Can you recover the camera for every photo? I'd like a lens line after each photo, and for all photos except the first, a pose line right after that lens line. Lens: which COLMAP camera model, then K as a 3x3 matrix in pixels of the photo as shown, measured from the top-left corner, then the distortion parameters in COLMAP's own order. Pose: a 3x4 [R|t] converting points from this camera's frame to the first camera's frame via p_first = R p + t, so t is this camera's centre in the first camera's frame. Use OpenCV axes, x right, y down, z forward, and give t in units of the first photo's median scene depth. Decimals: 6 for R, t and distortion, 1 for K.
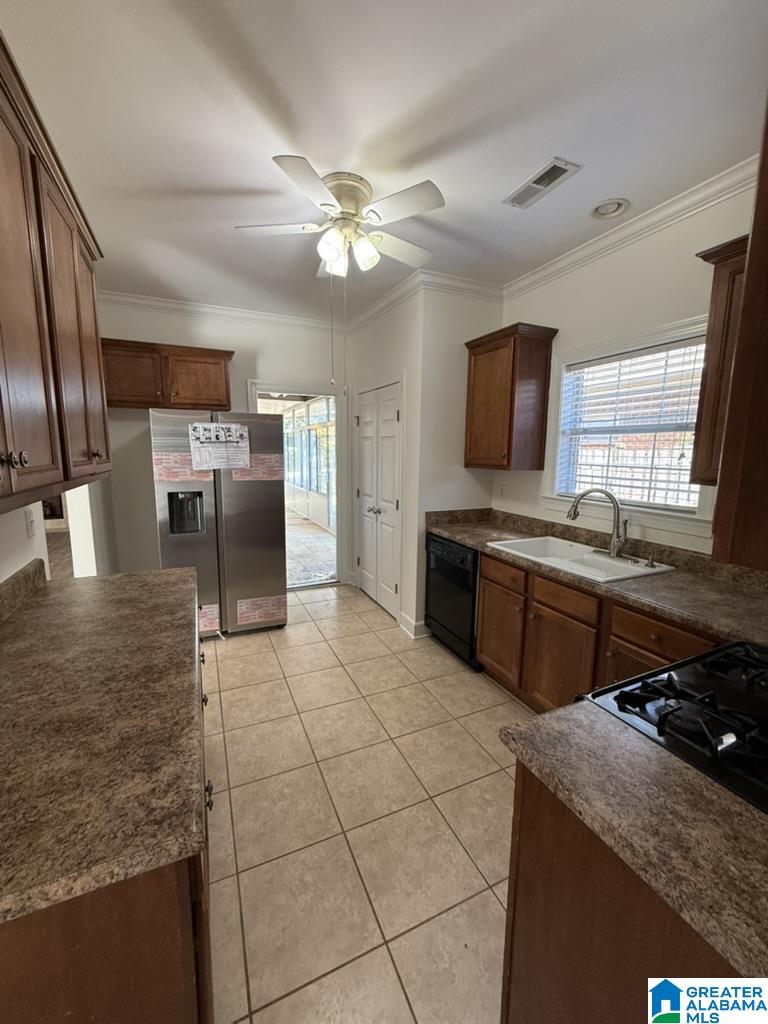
lens RADIAL K [[408.0, 0, 380.4], [0, 408.0, 506.7], [0, 0, 1]] dist [-0.000475, 0.000127]
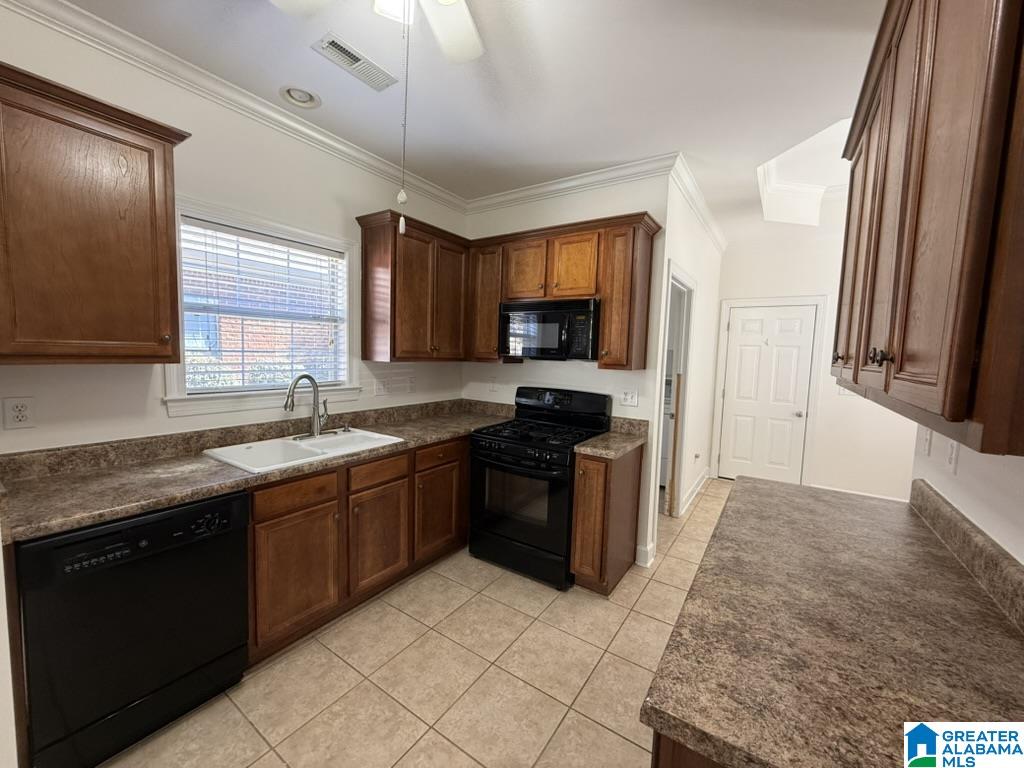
lens RADIAL K [[408.0, 0, 510.5], [0, 408.0, 384.7], [0, 0, 1]] dist [-0.000475, 0.000127]
pose [[-0.522947, -0.095350, 0.847015, -0.609704], [0.082742, 0.983352, 0.161782, -0.147330], [-0.848340, 0.154687, -0.506351, 1.142913]]
